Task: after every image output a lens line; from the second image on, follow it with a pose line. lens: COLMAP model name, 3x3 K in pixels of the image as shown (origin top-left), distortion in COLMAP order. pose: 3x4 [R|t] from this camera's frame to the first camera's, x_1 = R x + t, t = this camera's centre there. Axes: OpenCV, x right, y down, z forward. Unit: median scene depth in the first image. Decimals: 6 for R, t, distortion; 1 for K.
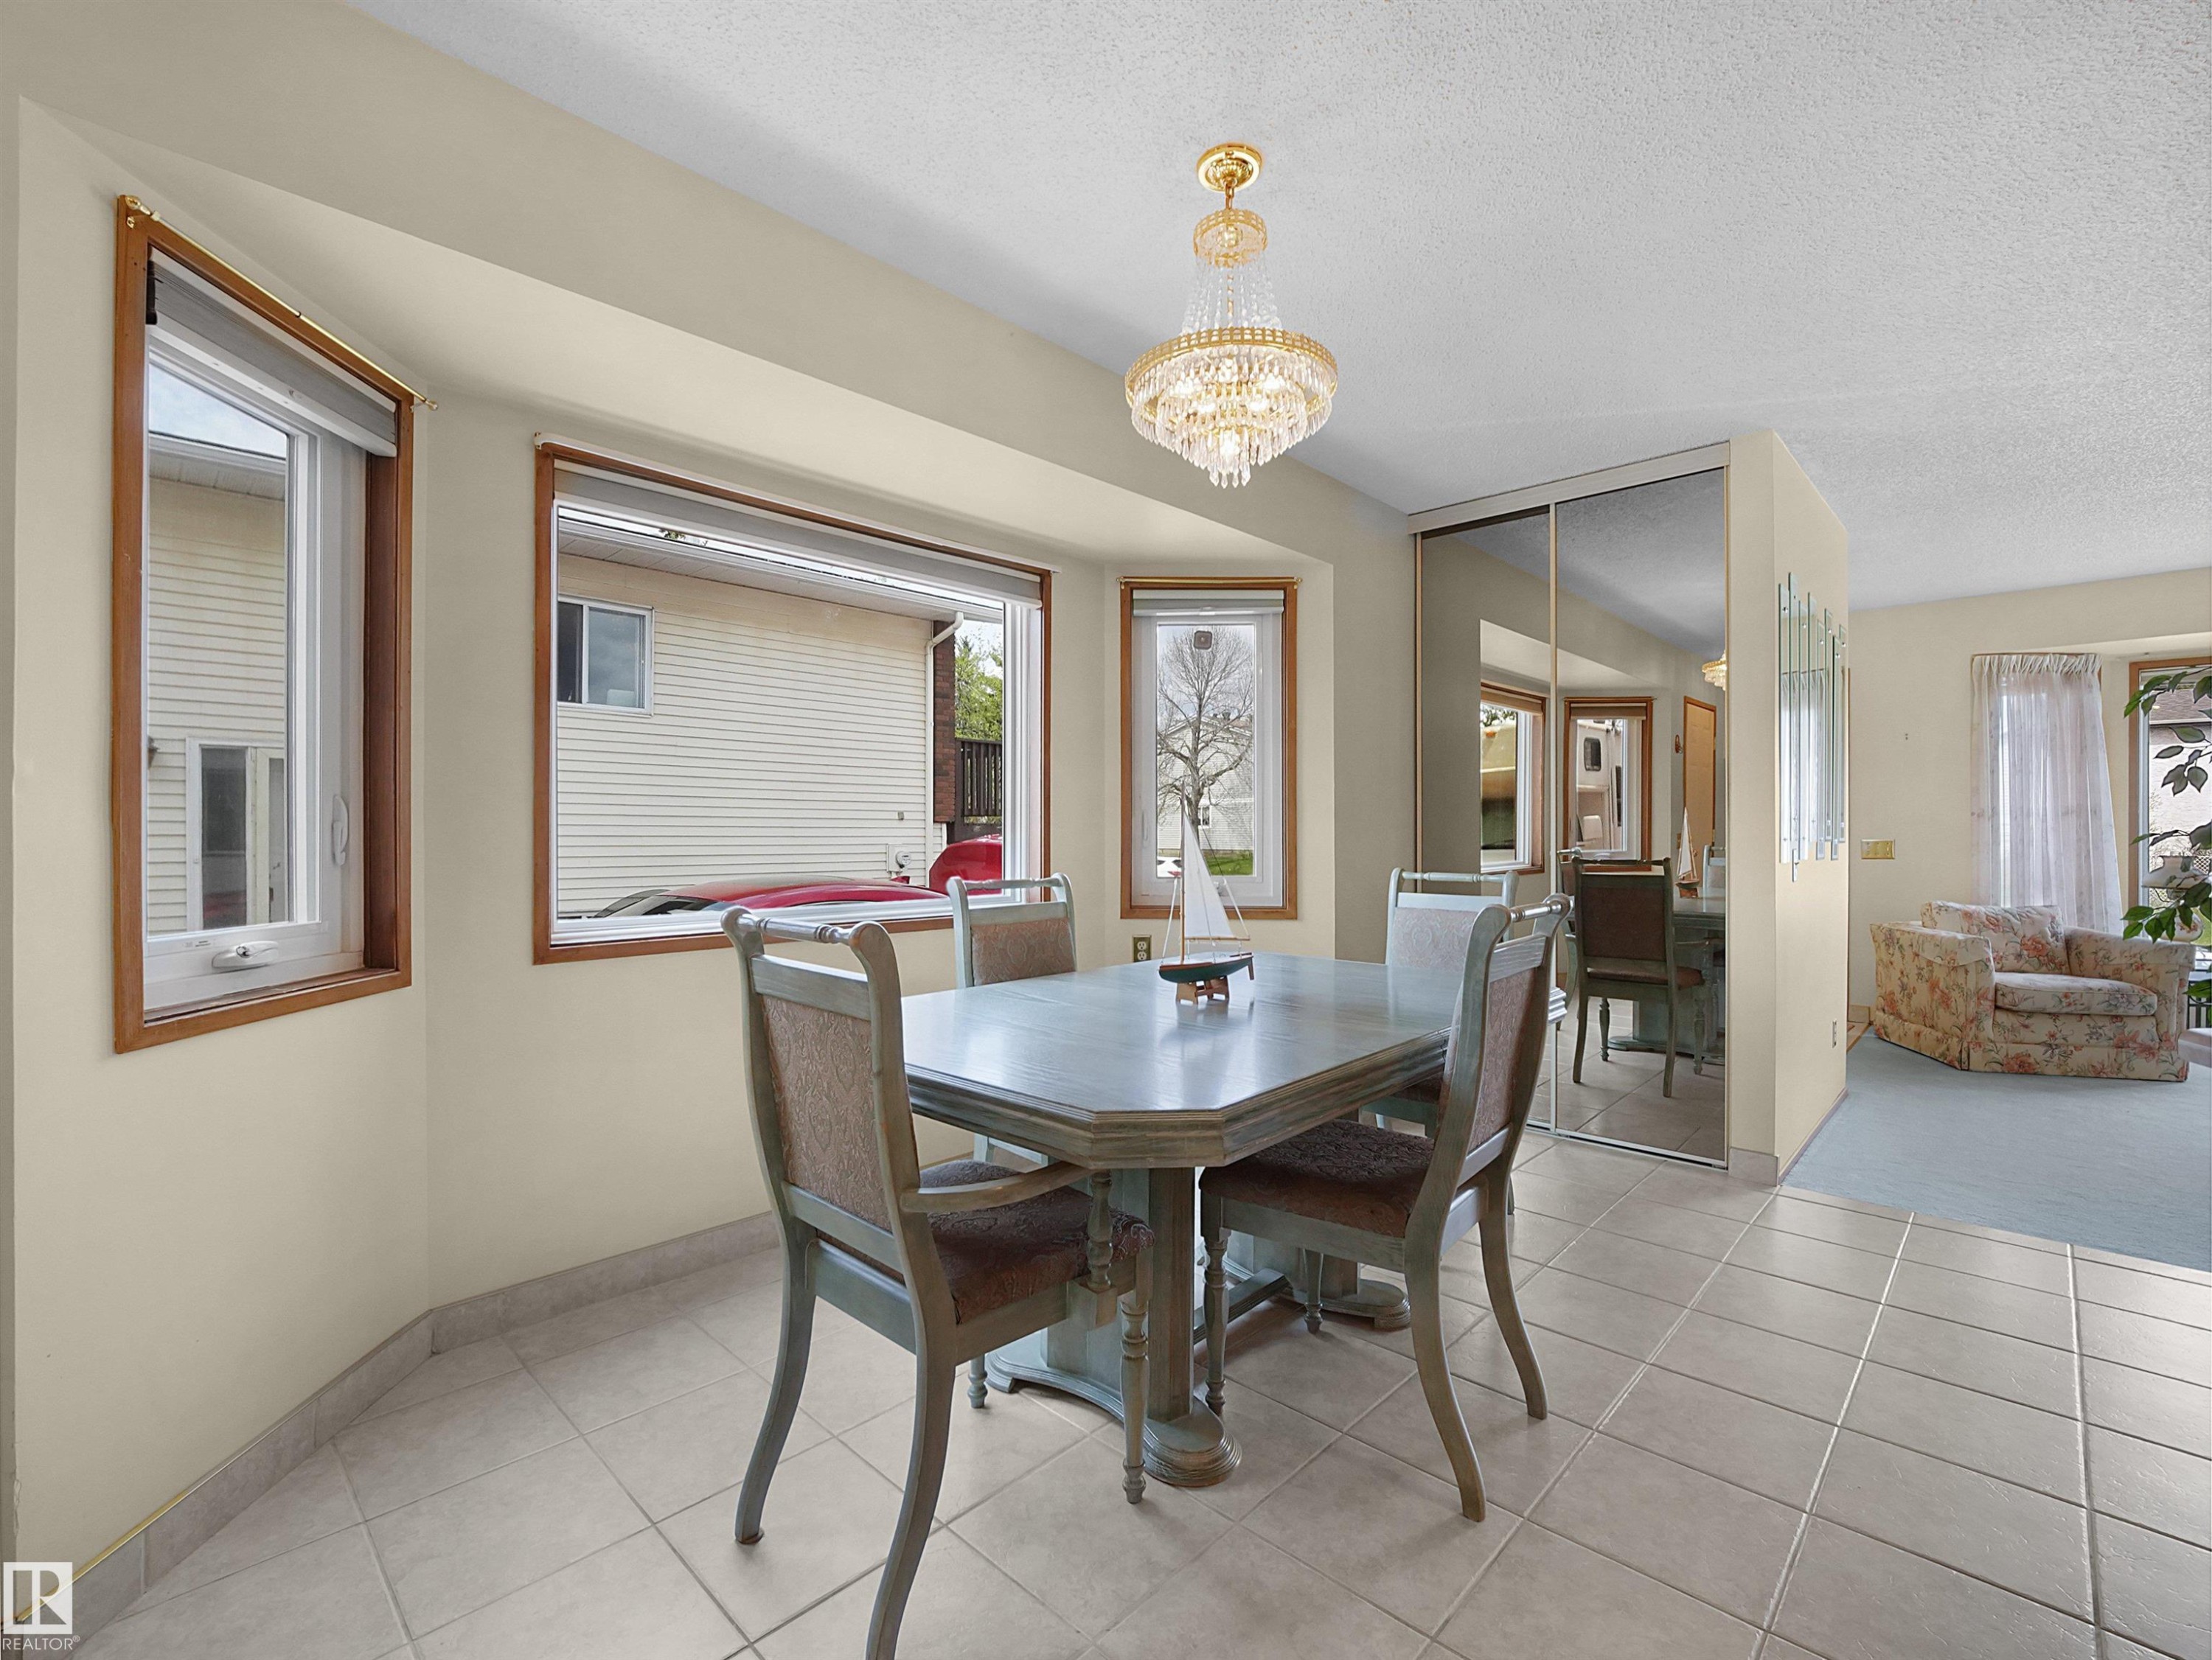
lens RADIAL K [[990.2, 0, 1106.0], [0, 990.2, 830.0], [0, 0, 1]] dist [-0.017094, 0.000382]
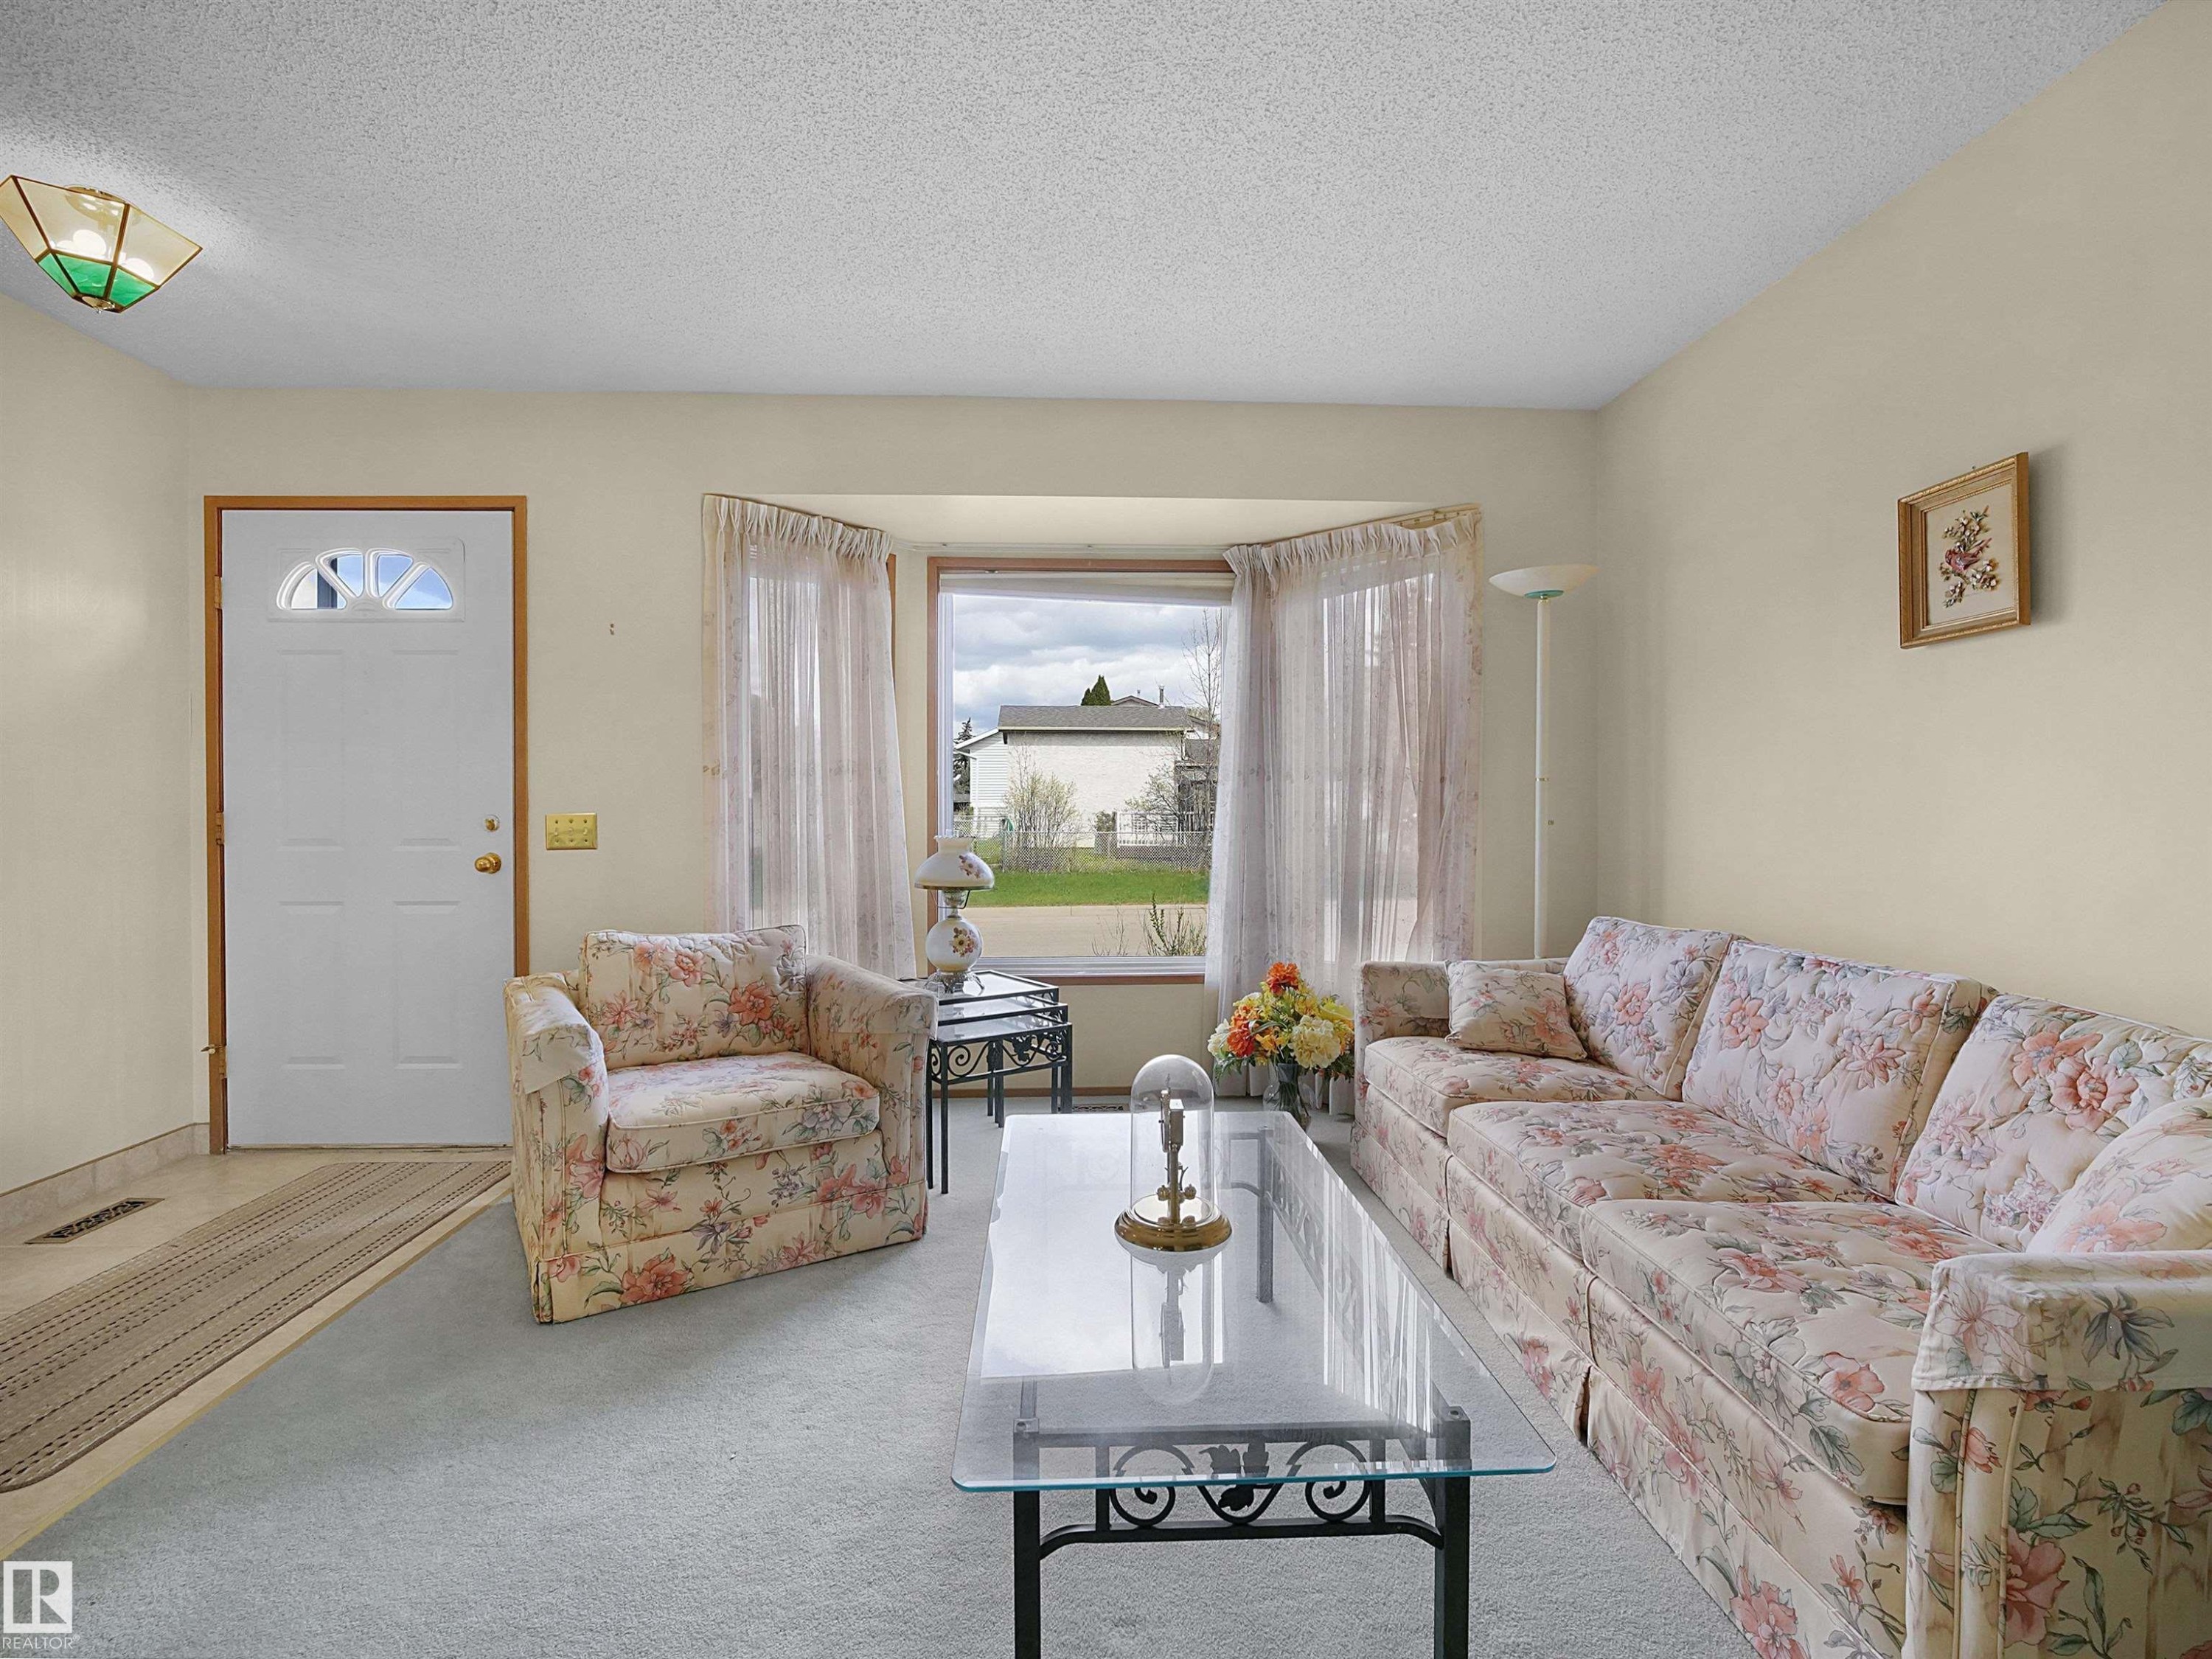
lens RADIAL K [[990.4, 0, 1106.0], [0, 990.4, 829.5], [0, 0, 1]] dist [-0.017094, 0.000382]
pose [[0.668290, -0.012017, 0.743804, 0.727731], [0.002810, 0.999903, 0.013631, 0.014138], [-0.743896, -0.007020, 0.668259, 0.515673]]
